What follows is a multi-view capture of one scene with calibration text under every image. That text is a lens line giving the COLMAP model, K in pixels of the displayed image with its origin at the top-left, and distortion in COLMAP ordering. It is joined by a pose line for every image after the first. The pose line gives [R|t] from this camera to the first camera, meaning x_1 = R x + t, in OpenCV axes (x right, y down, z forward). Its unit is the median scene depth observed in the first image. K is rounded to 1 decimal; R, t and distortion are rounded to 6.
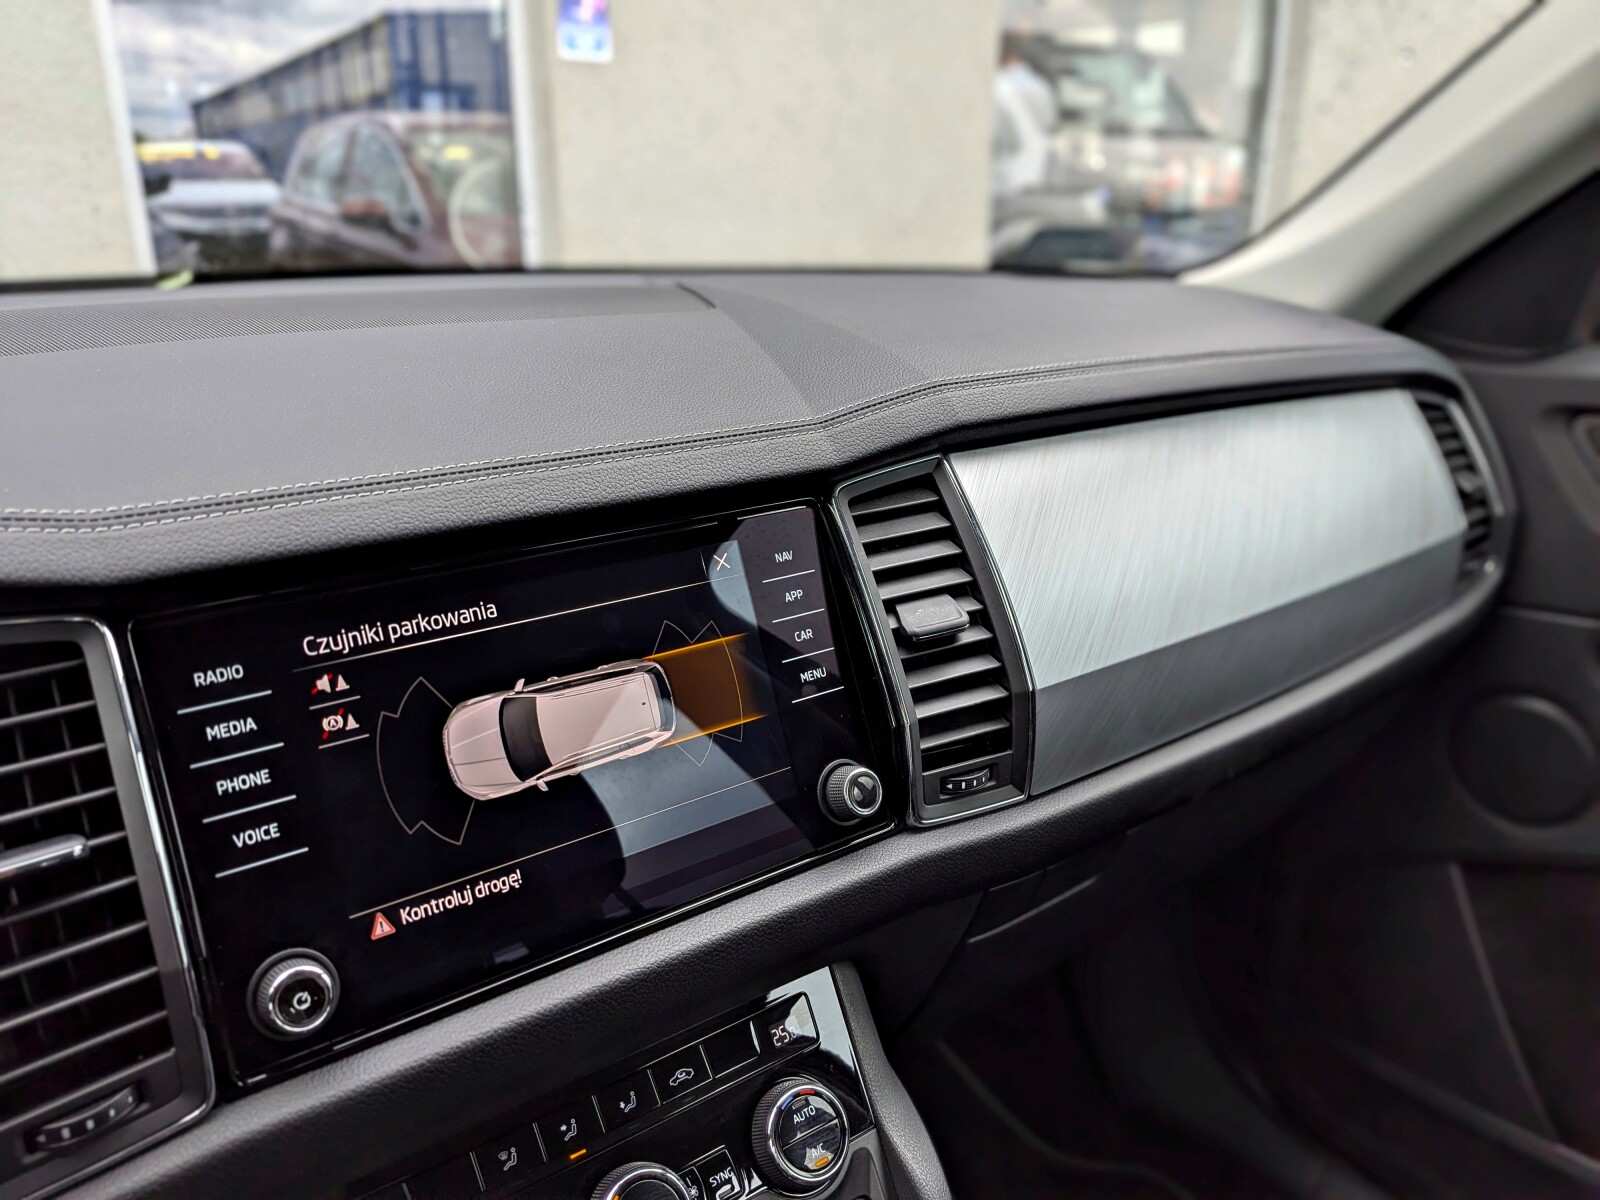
lens RADIAL K [[1152.5, 0, 766.5], [0, 1152.5, 586.5], [0, 0, 1]] dist [0.060220, -0.114169]
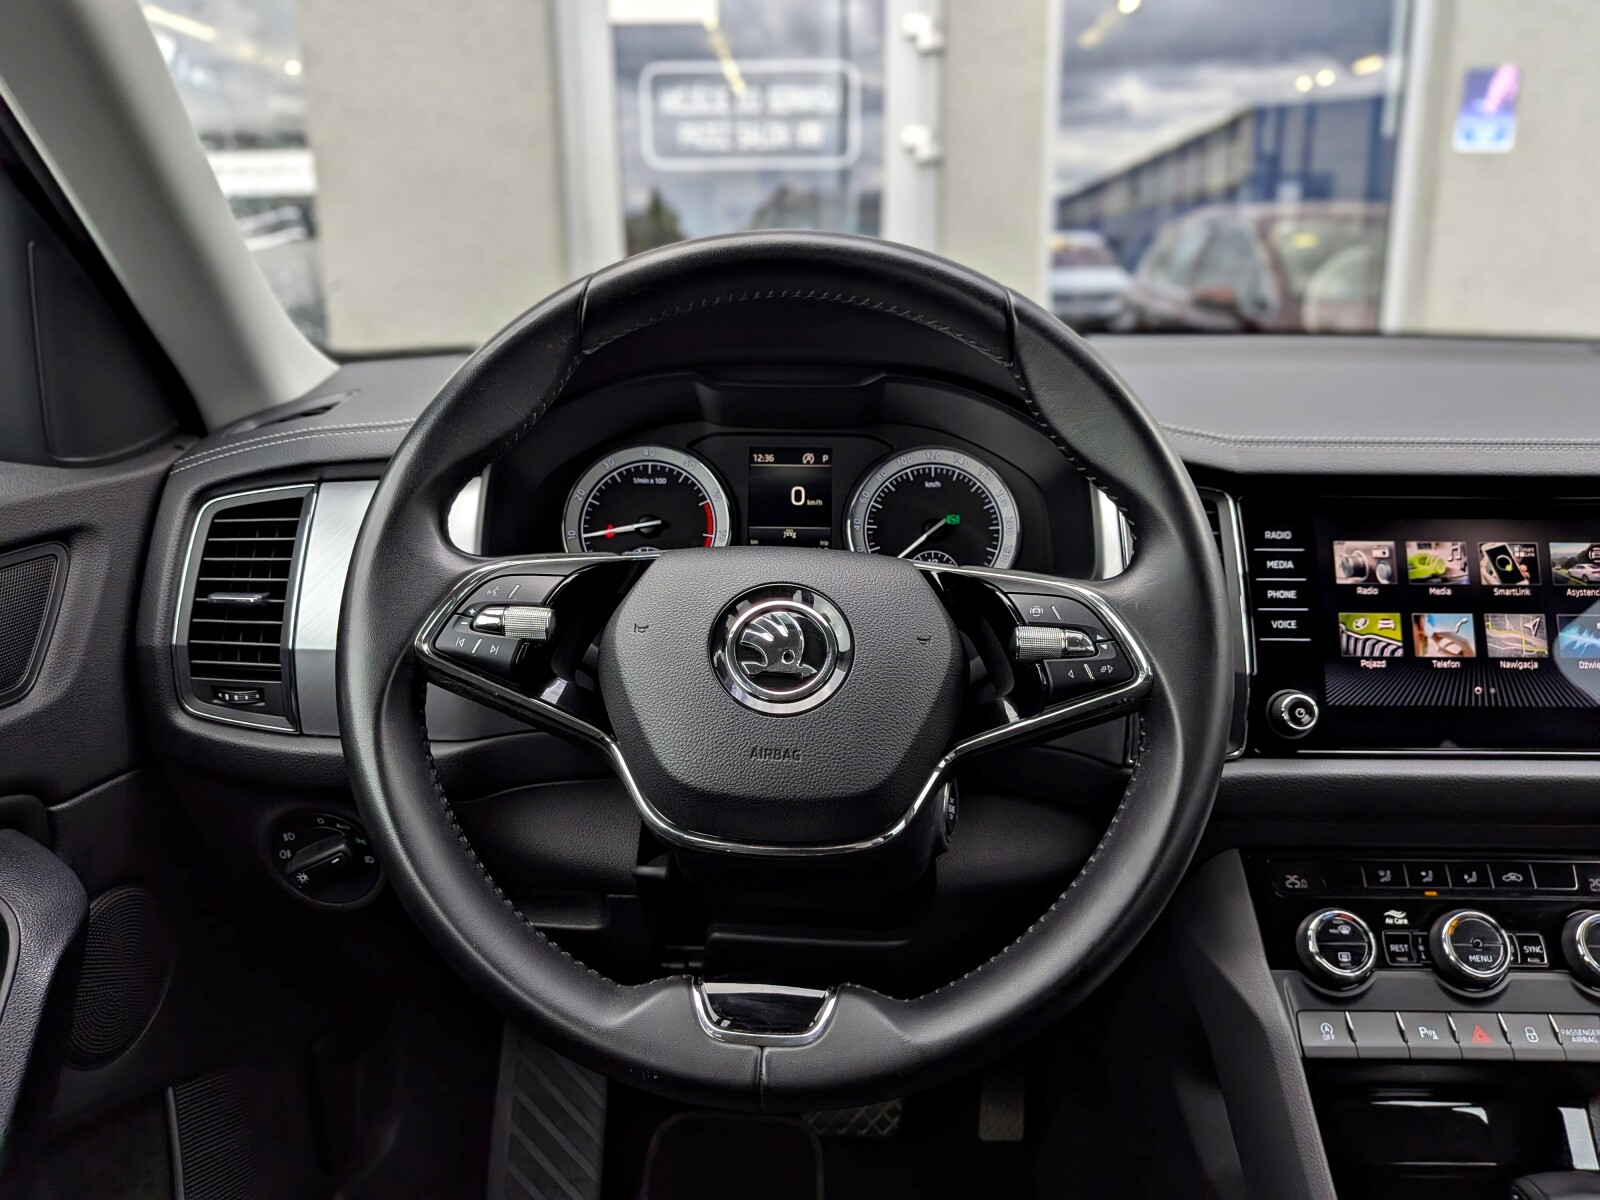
lens RADIAL K [[1152.5, 0, 773.9], [0, 1152.5, 573.3], [0, 0, 1]] dist [0.060220, -0.114169]
pose [[0.794250, 0.146451, -0.589677, -0.009889], [-0.192653, 0.981140, -0.015815, 0.226200], [0.576239, 0.126164, 0.807485, -0.662524]]
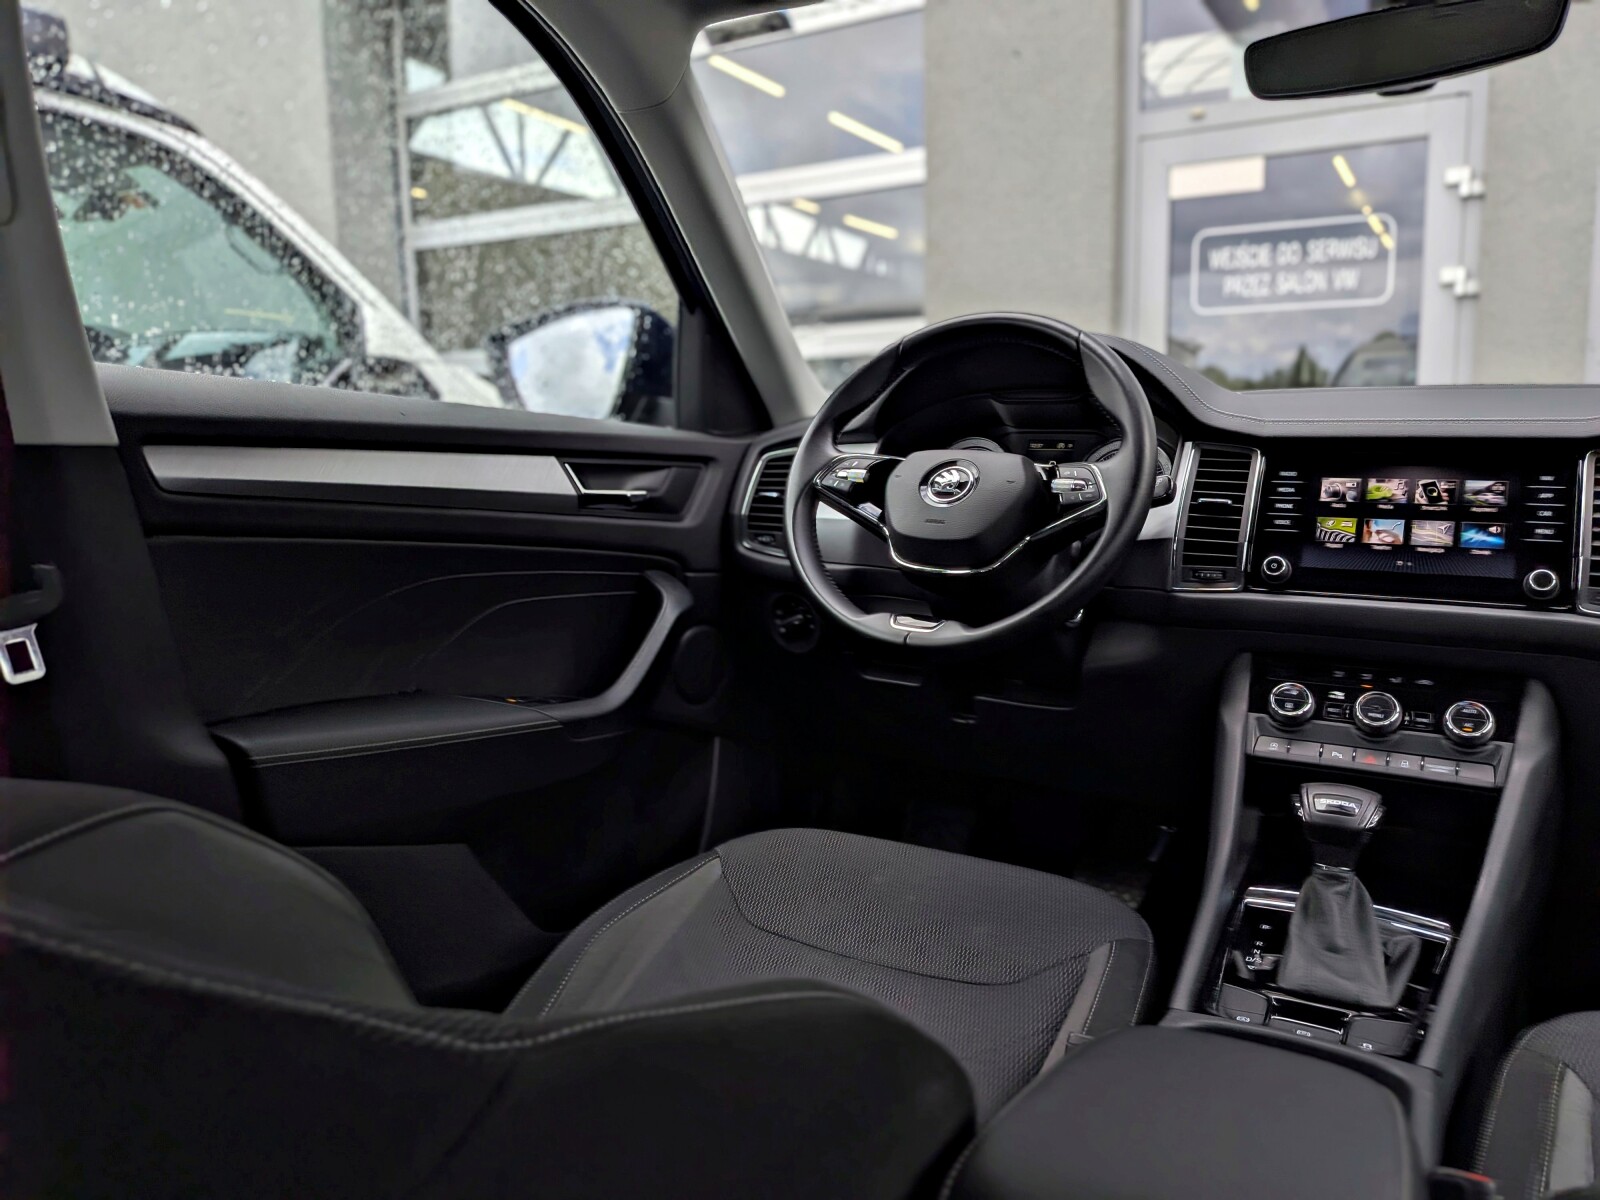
lens RADIAL K [[1152.5, 0, 809.7], [0, 1152.5, 595.1], [0, 0, 1]] dist [0.060220, -0.114169]
pose [[0.403119, 0.117845, -0.907528, 1.376582], [-0.293653, 0.955891, -0.006313, 0.570304], [0.866754, 0.269043, 0.419943, -0.990065]]
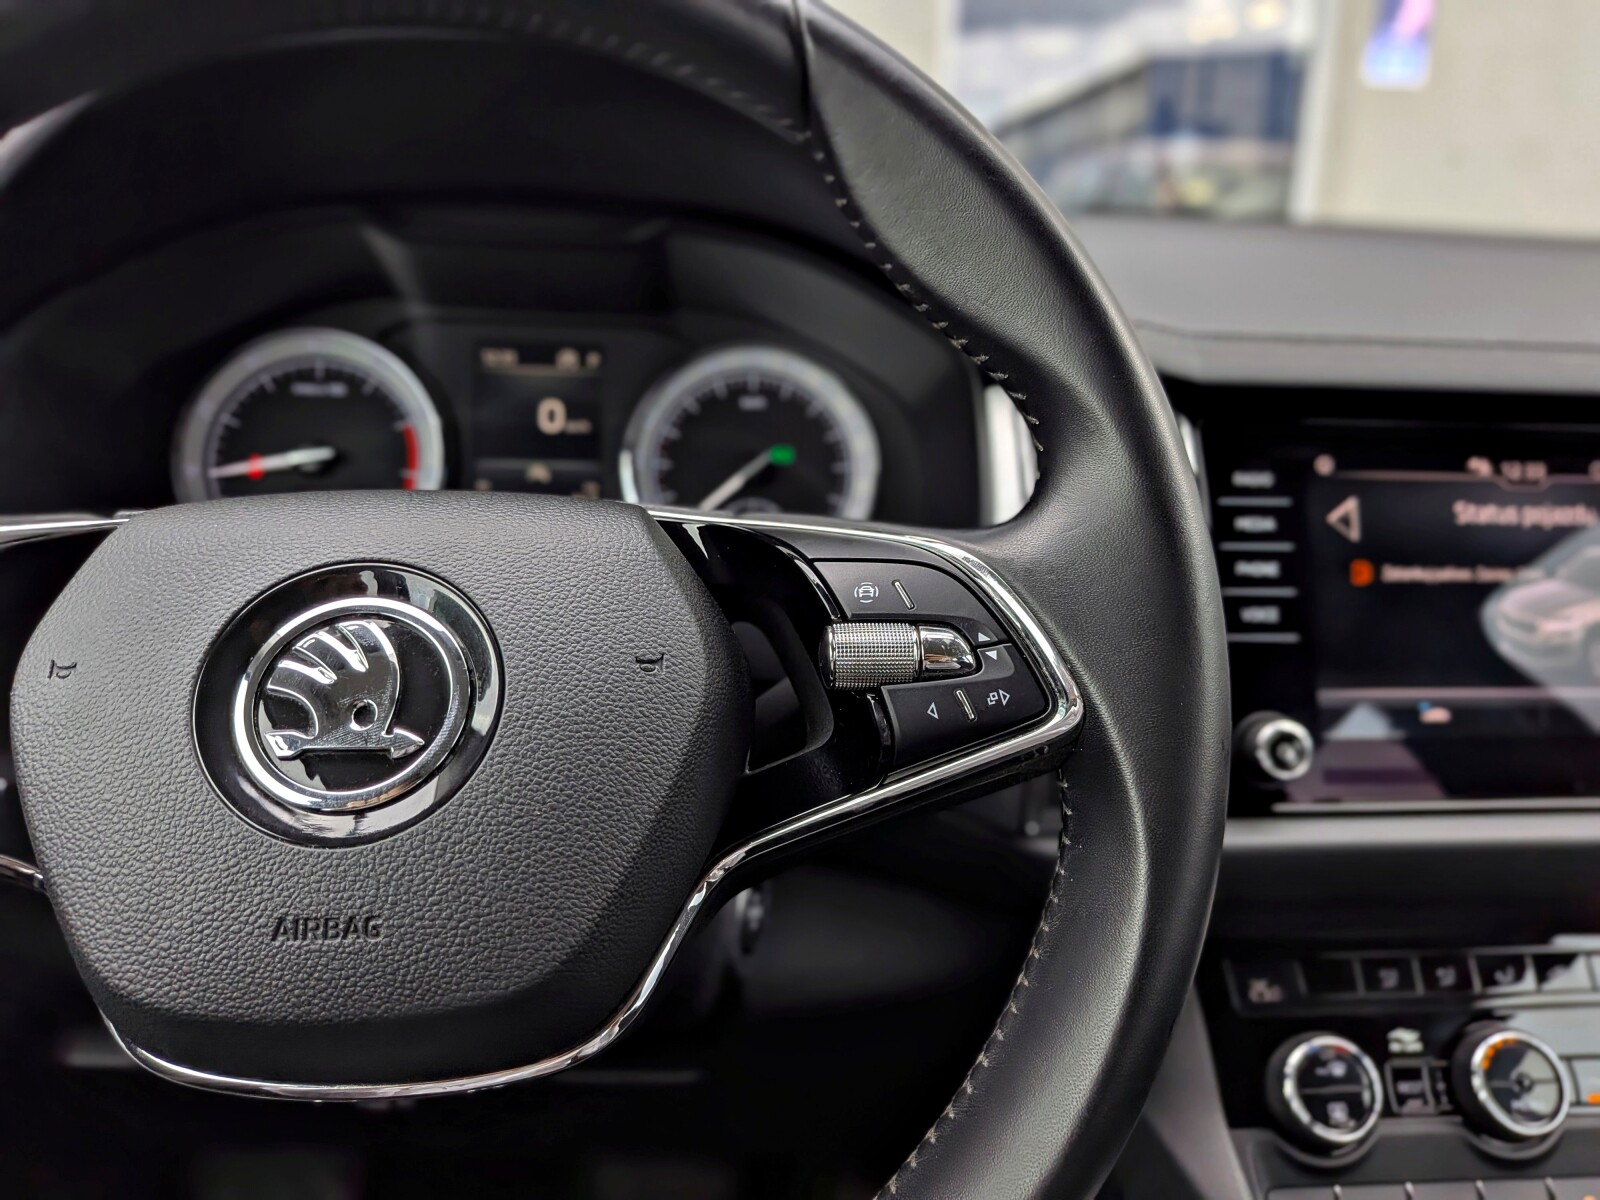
lens RADIAL K [[1152.5, 0, 774.2], [0, 1152.5, 590.8], [0, 0, 1]] dist [0.060220, -0.114169]
pose [[0.843351, 0.180150, -0.506265, -0.184883], [-0.194893, 0.980525, 0.024252, 0.184400], [0.500774, 0.078215, 0.862037, -0.202389]]
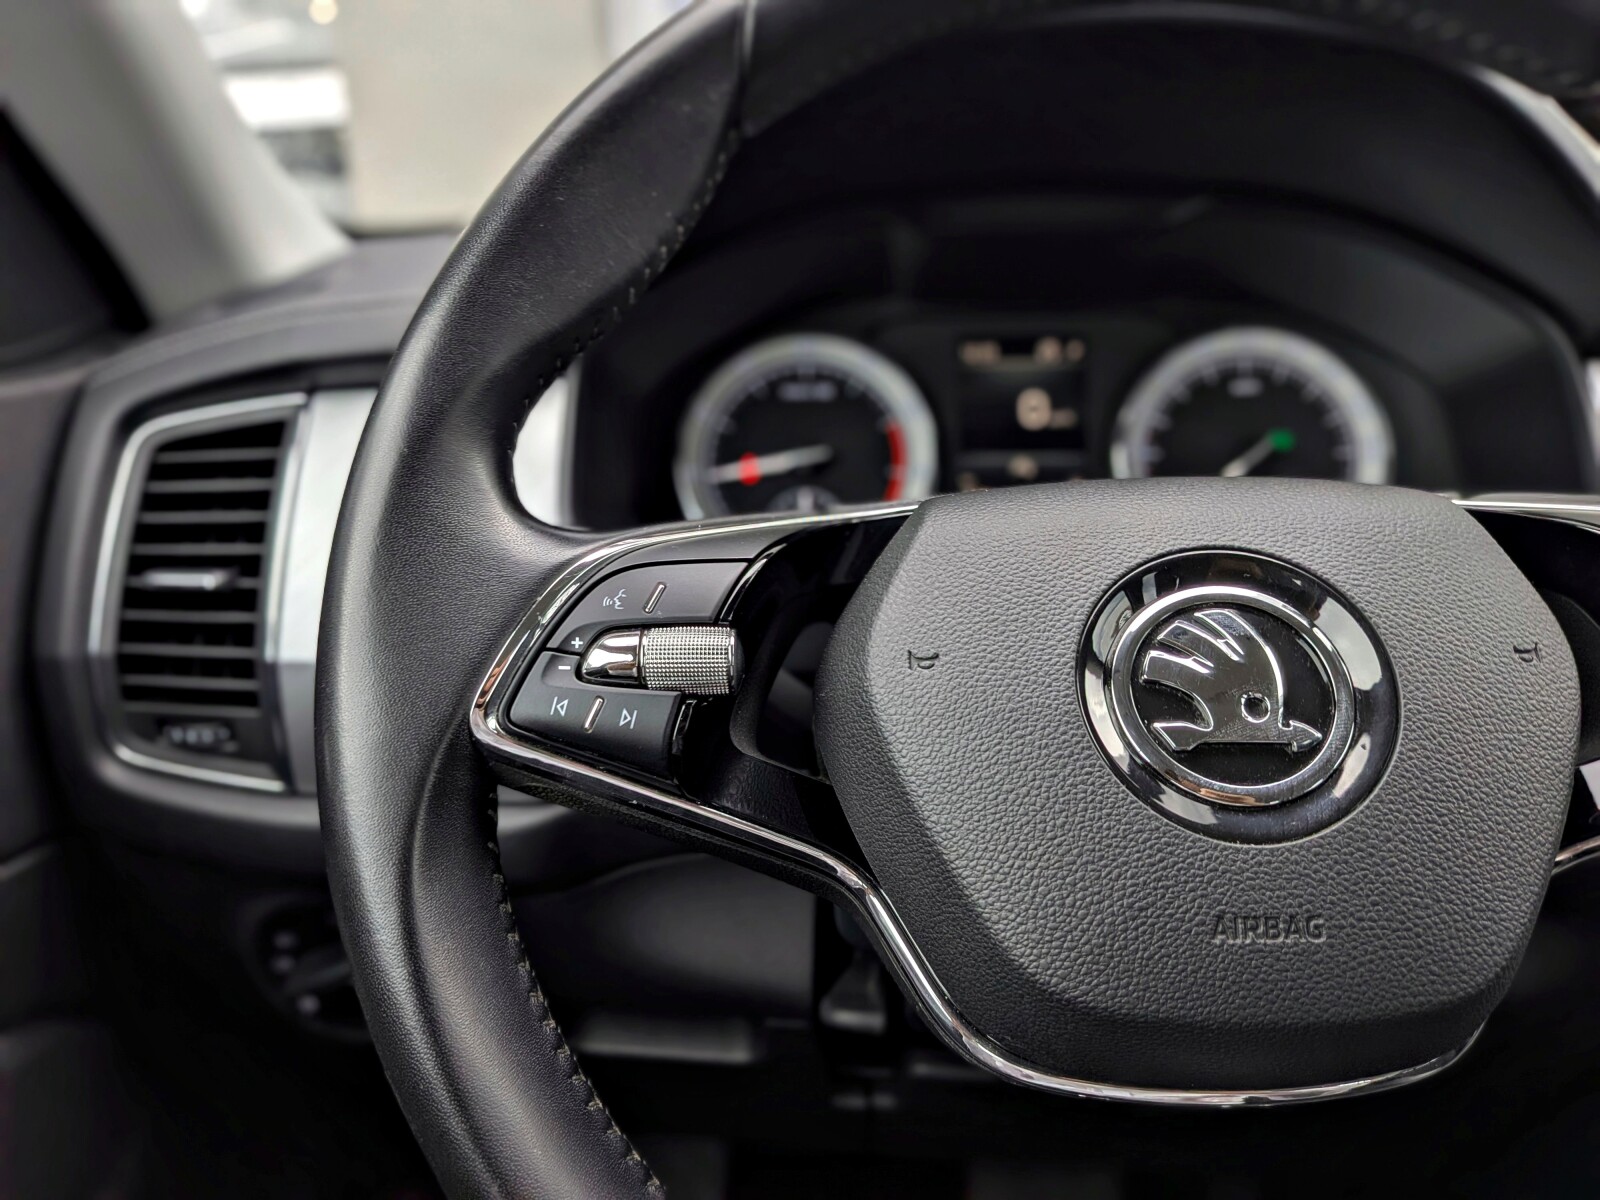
lens RADIAL K [[1152.5, 0, 771.3], [0, 1152.5, 579.6], [0, 0, 1]] dist [0.060220, -0.114169]
pose [[0.769877, 0.163280, -0.616952, -0.424176], [-0.178804, 0.983186, 0.037082, 0.244774], [0.612633, 0.081765, 0.786127, -0.349552]]
